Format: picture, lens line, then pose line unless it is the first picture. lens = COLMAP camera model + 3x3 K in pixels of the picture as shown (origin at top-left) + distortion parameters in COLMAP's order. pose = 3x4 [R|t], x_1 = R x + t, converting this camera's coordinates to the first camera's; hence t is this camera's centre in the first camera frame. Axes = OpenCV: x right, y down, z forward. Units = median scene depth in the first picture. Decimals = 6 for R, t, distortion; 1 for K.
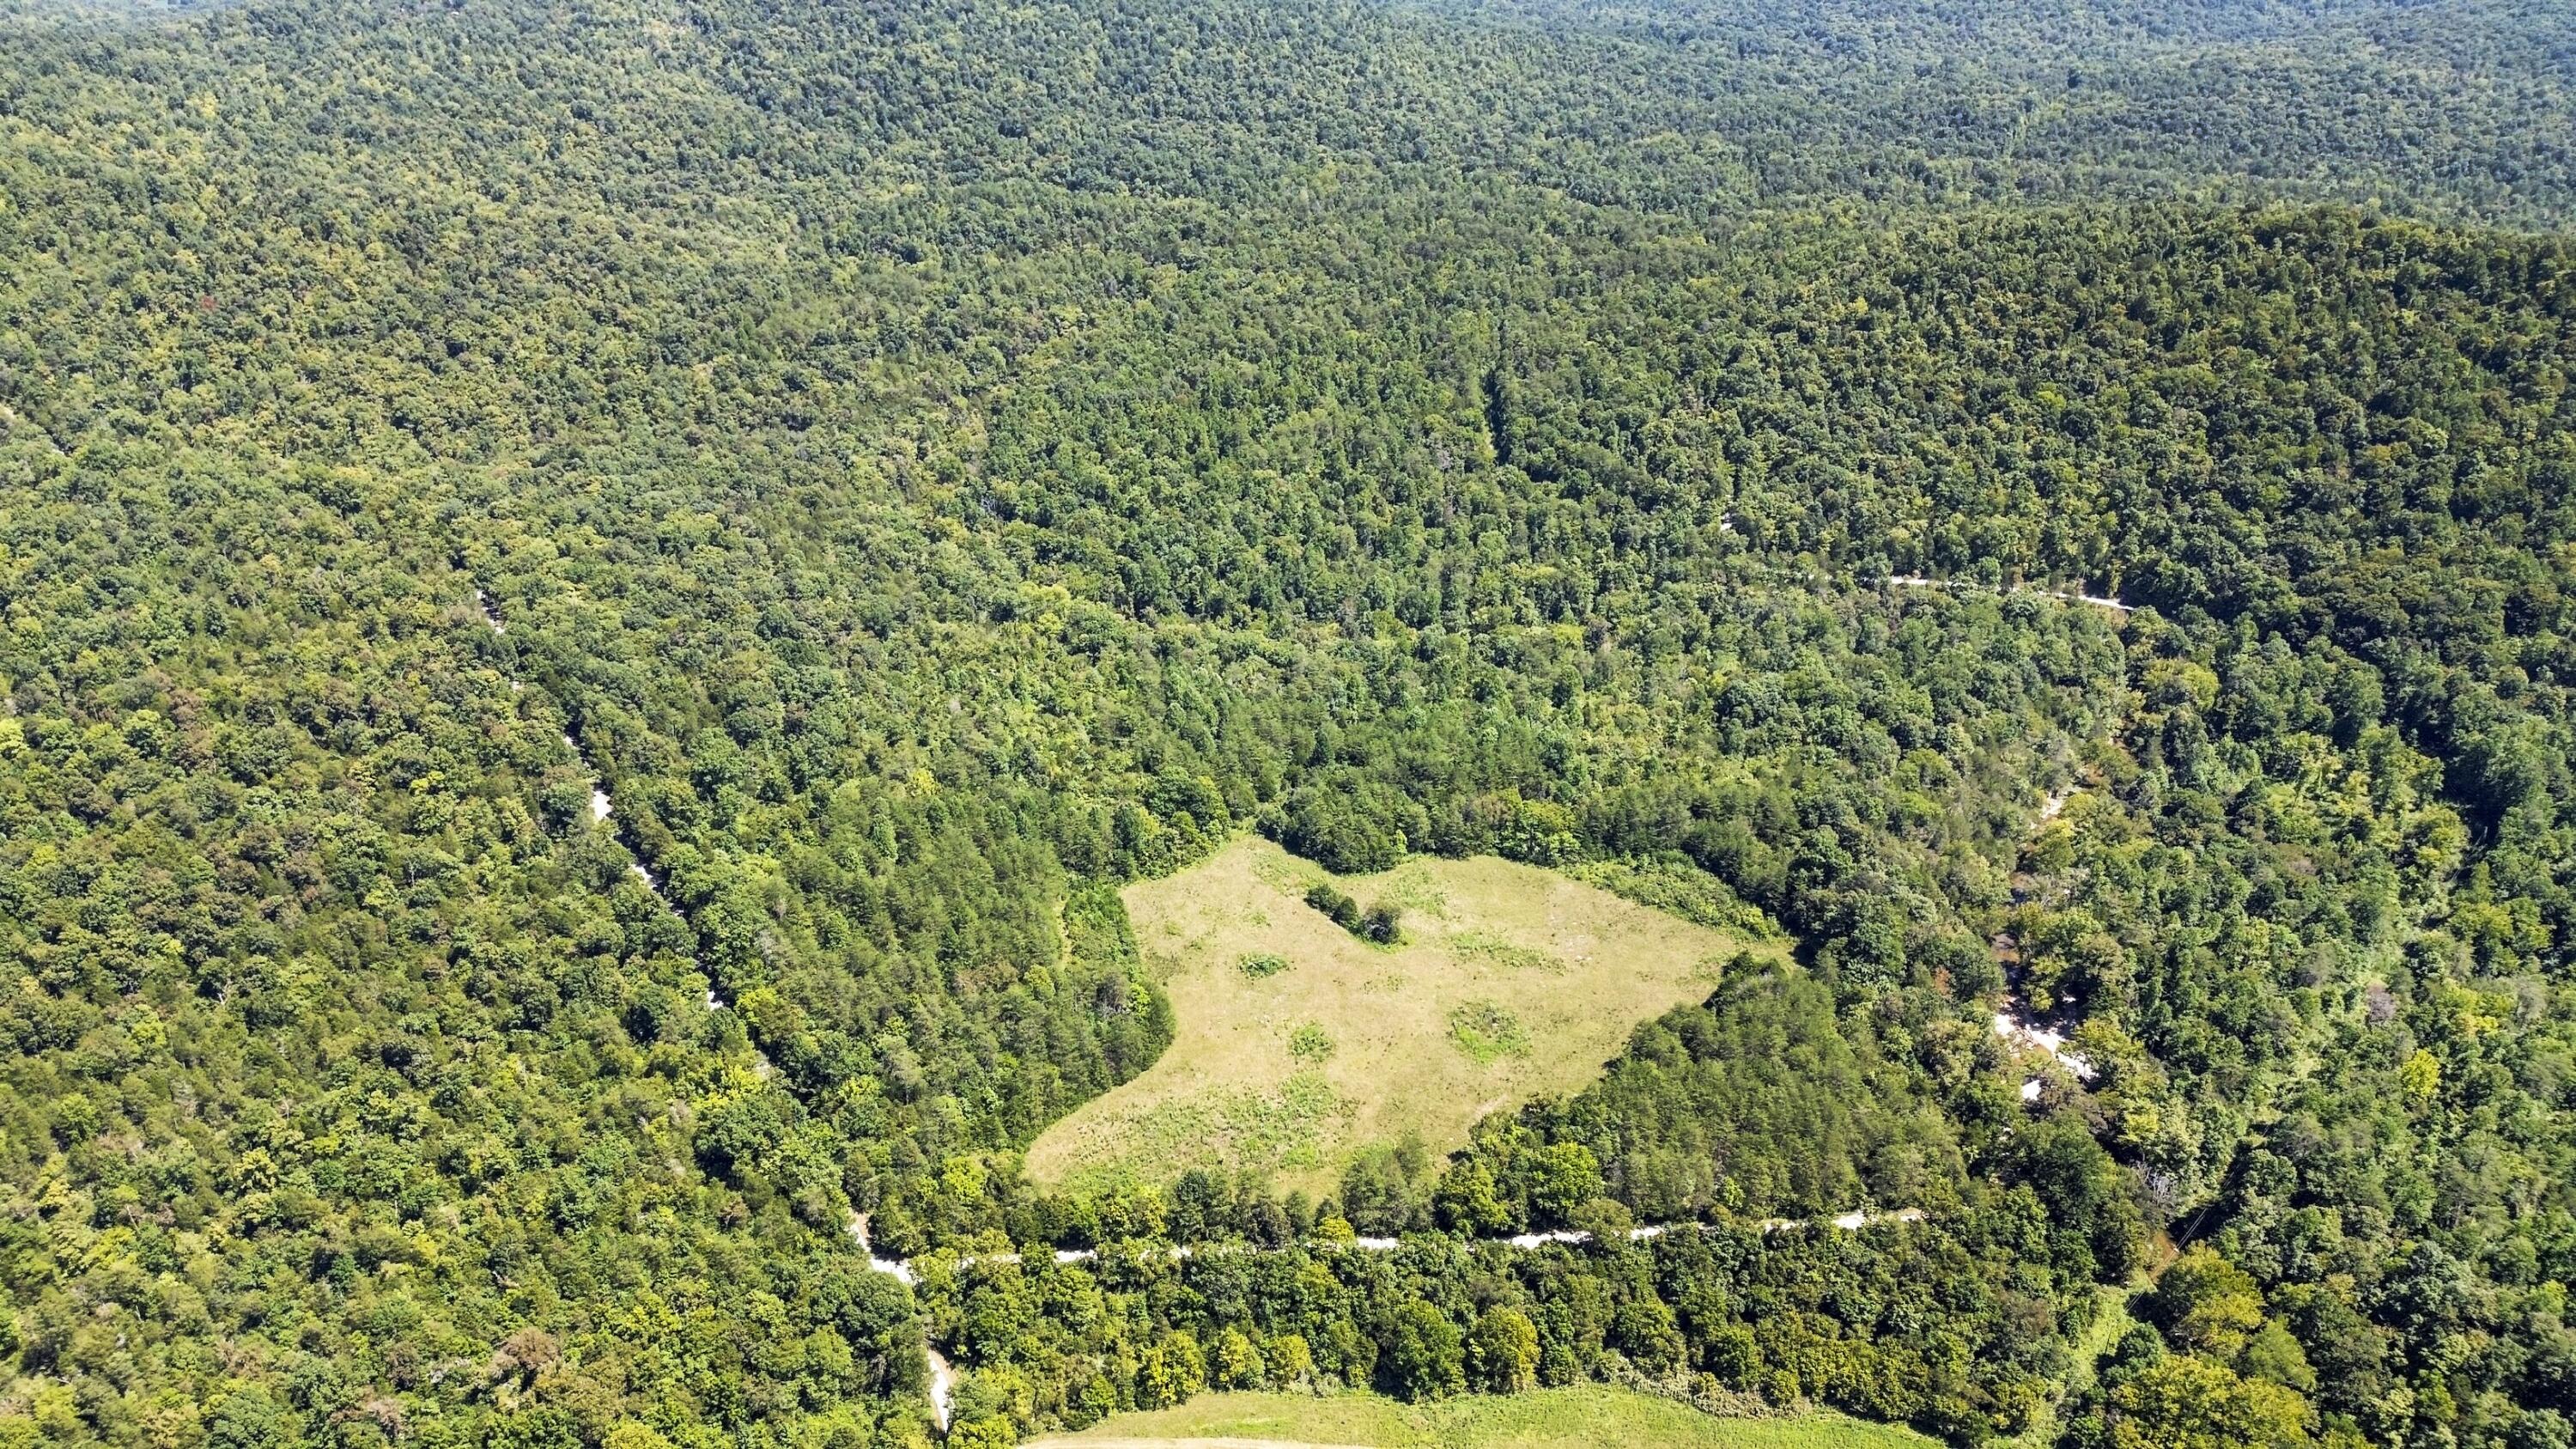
lens RADIAL K [[1815.8, 0, 1288.0], [0, 1815.8, 724.5], [0, 0, 1]] dist [0.105580, -0.166284]
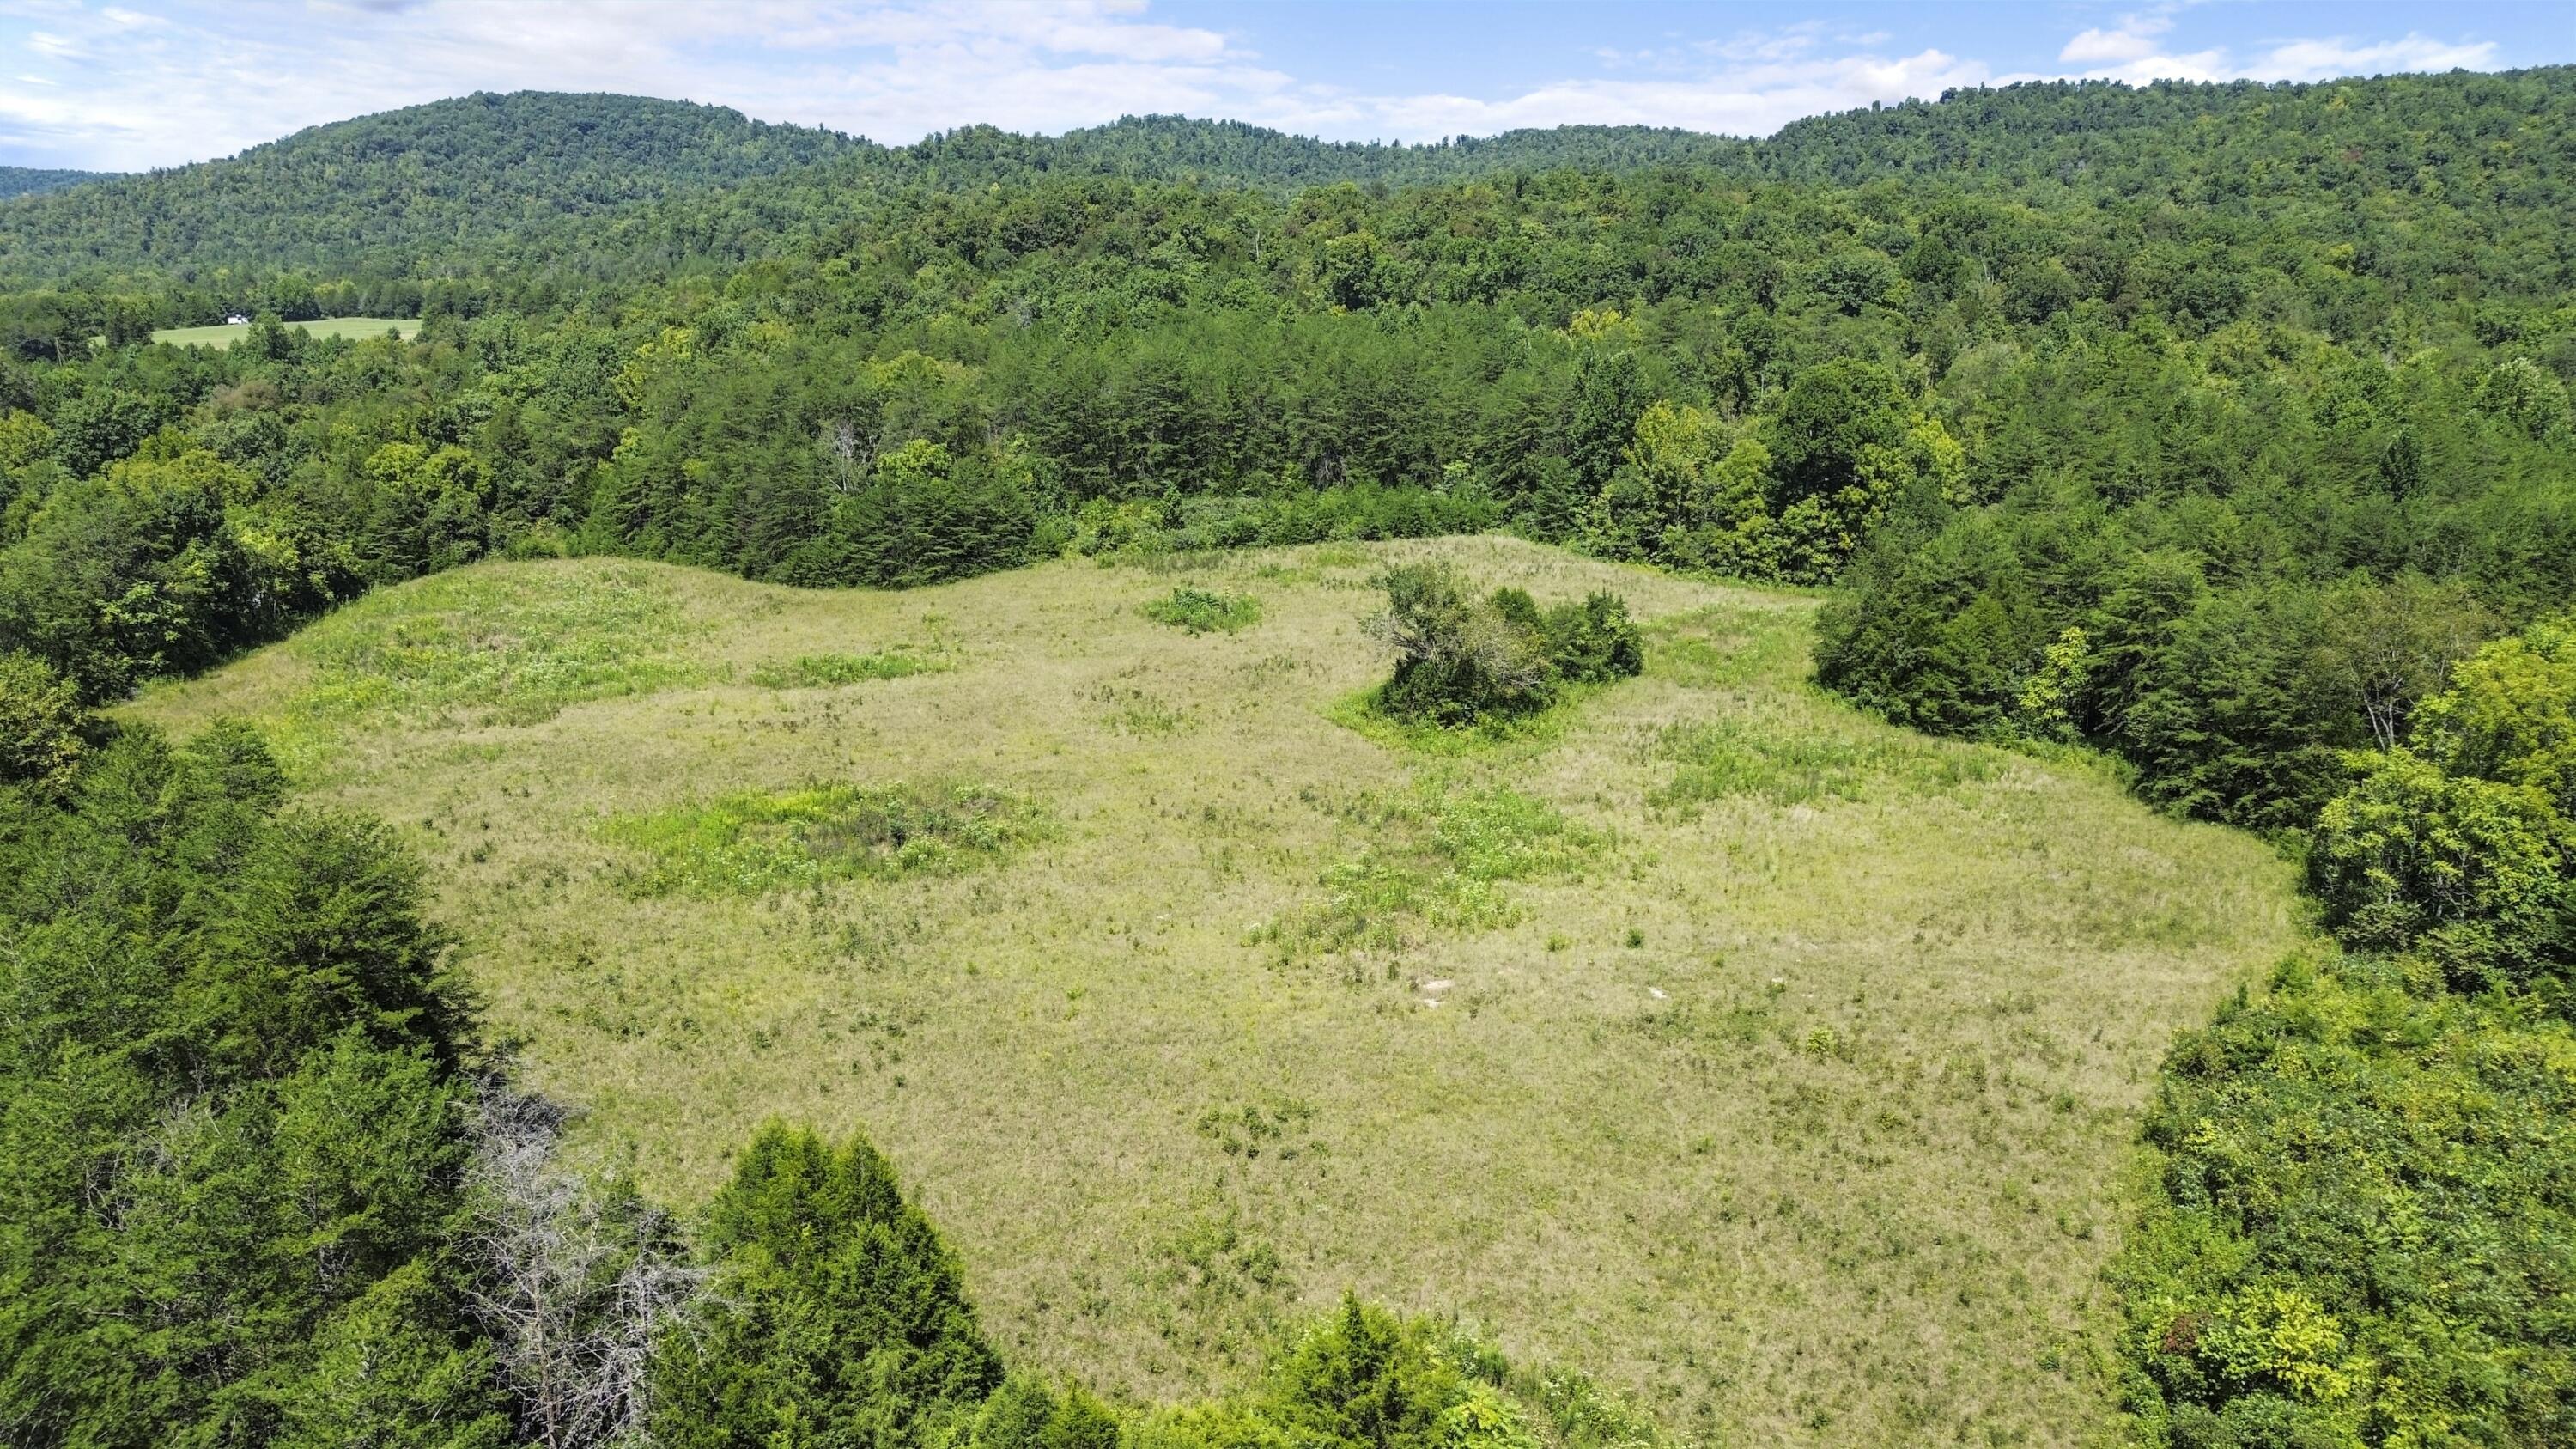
lens RADIAL K [[1816.0, 0, 1288.0], [0, 1816.0, 724.5], [0, 0, 1]] dist [0.096843, -0.099295]
pose [[0.103940, 0.252651, -0.961958, 0.293822], [-0.457853, 0.870774, 0.179231, 0.073523], [0.882931, 0.421806, 0.206186, 0.855504]]
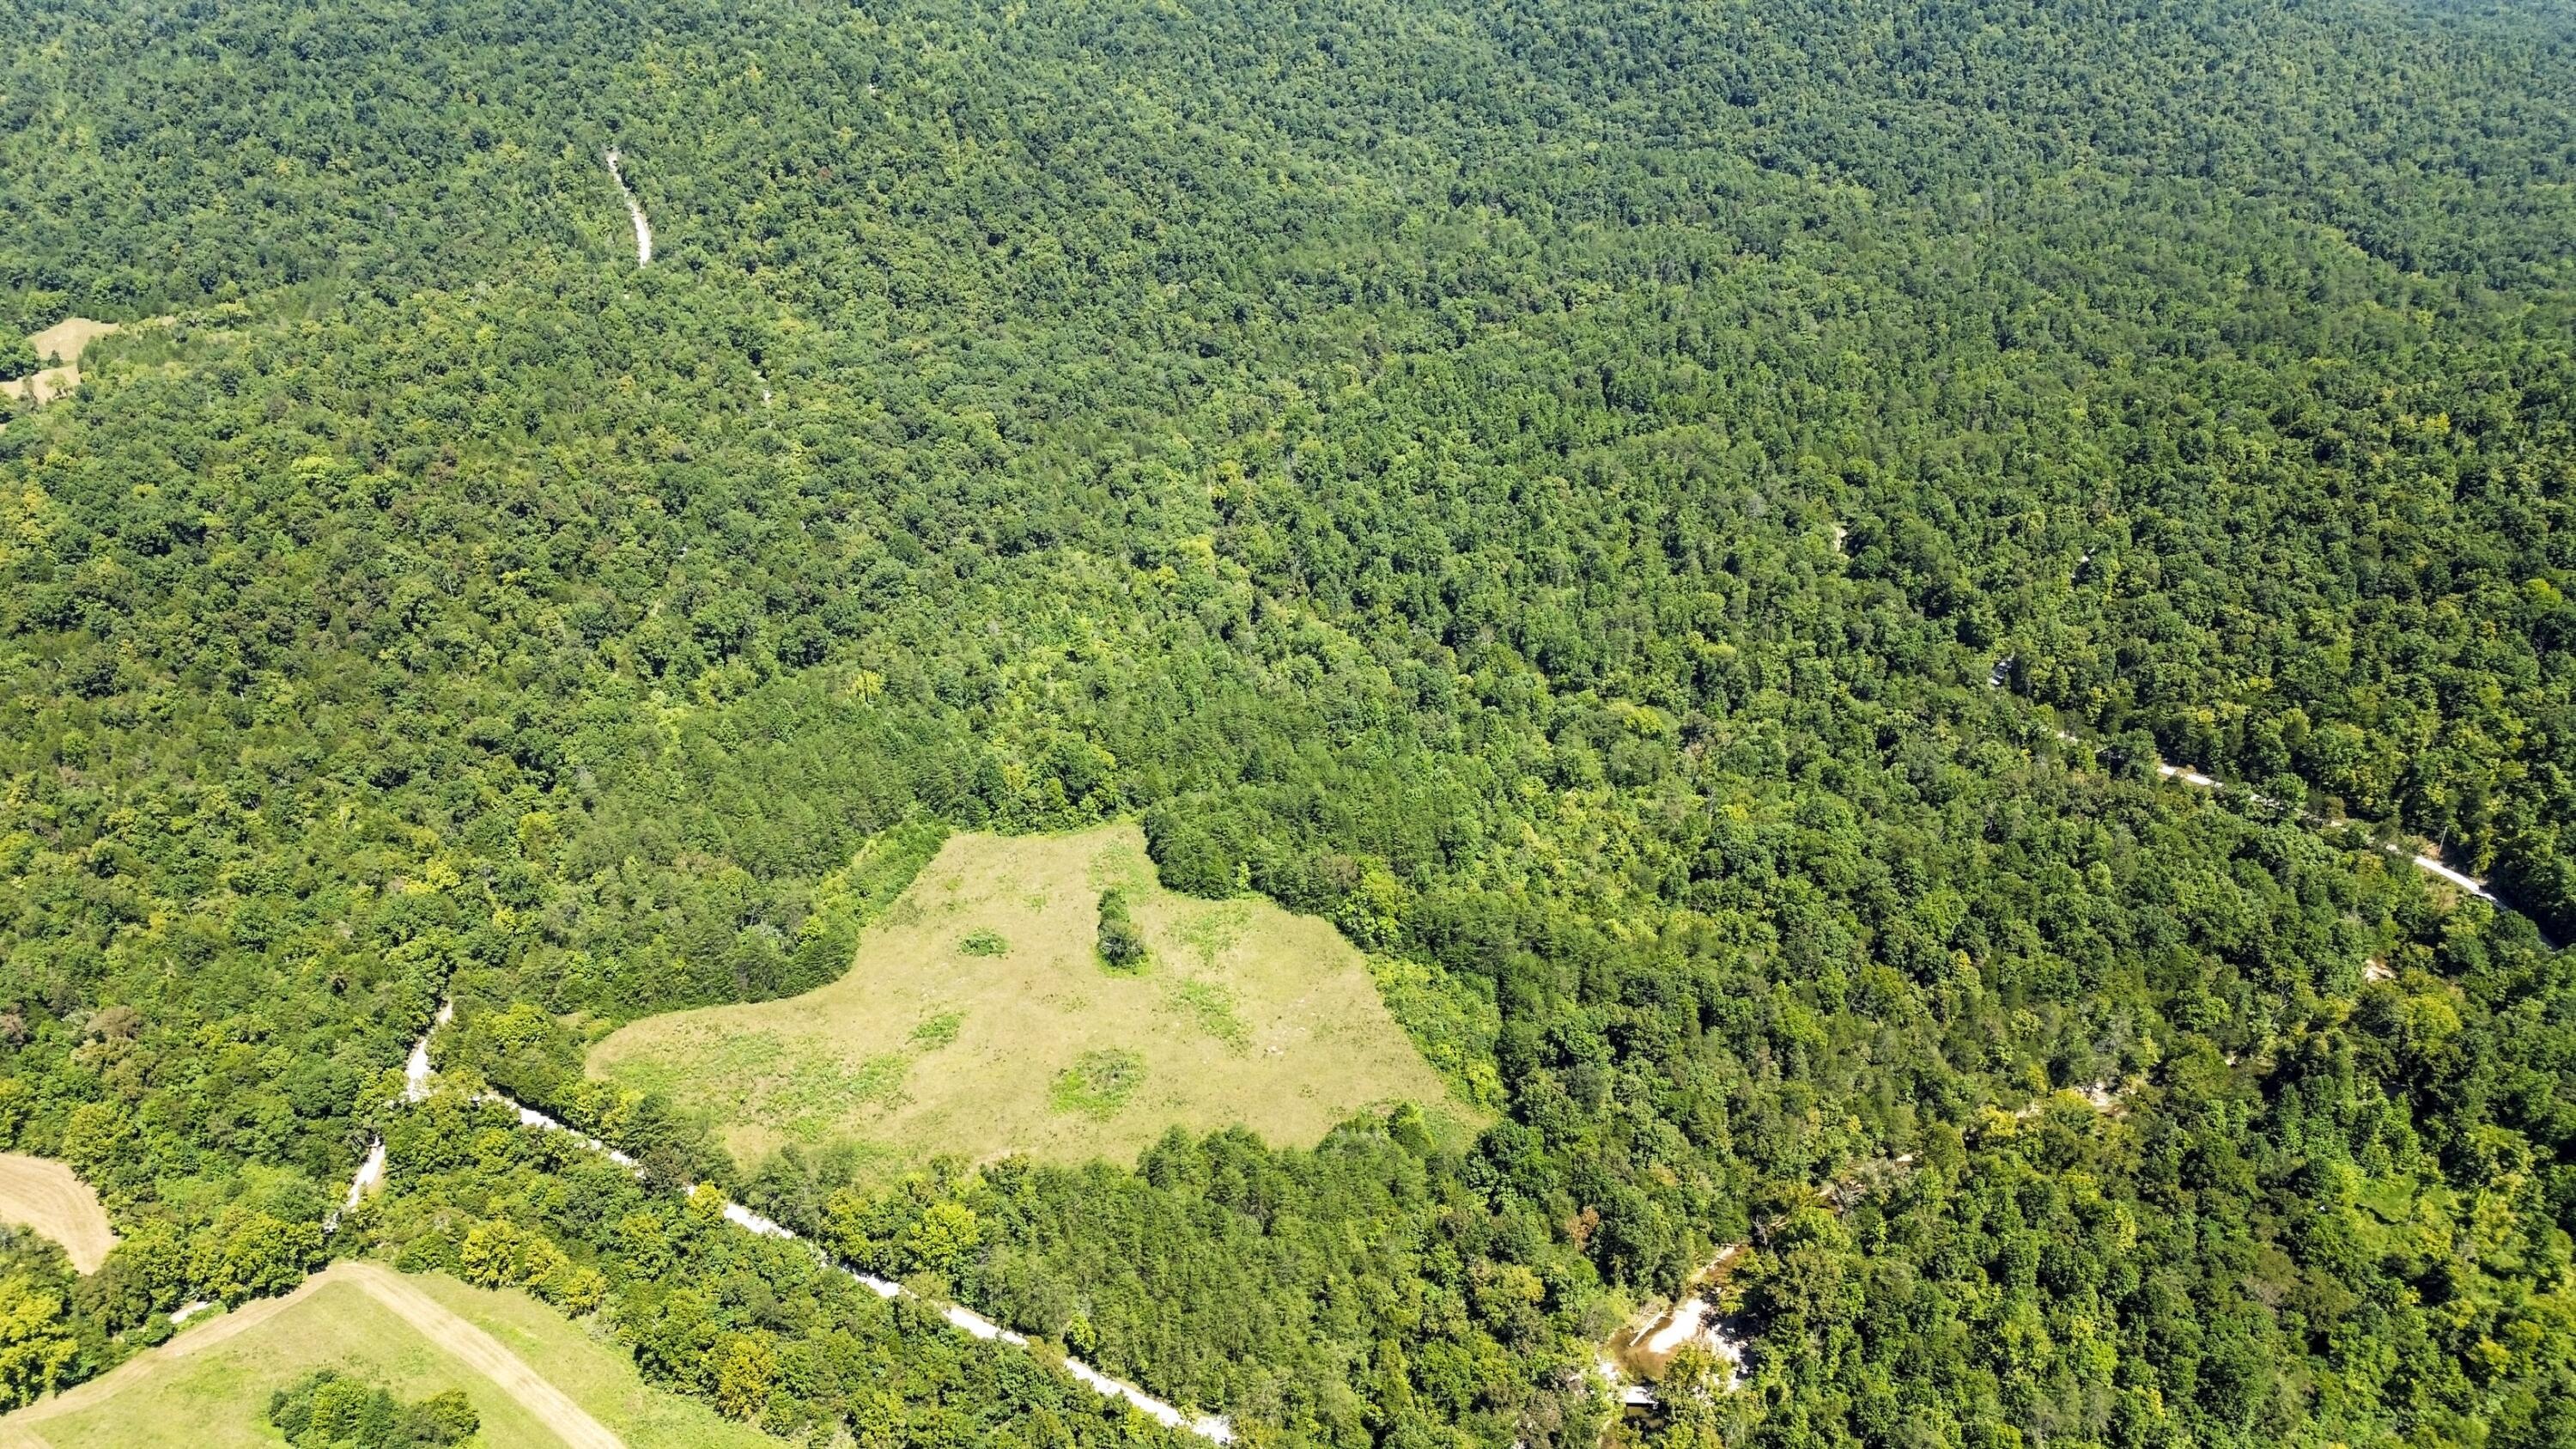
lens RADIAL K [[1816.0, 0, 1288.0], [0, 1816.0, 724.5], [0, 0, 1]] dist [0.096843, -0.099295]
pose [[0.843909, 0.258814, -0.469929, 0.495781], [-0.248678, 0.964865, 0.084820, -0.093927], [0.475371, 0.045281, 0.878620, 0.191662]]
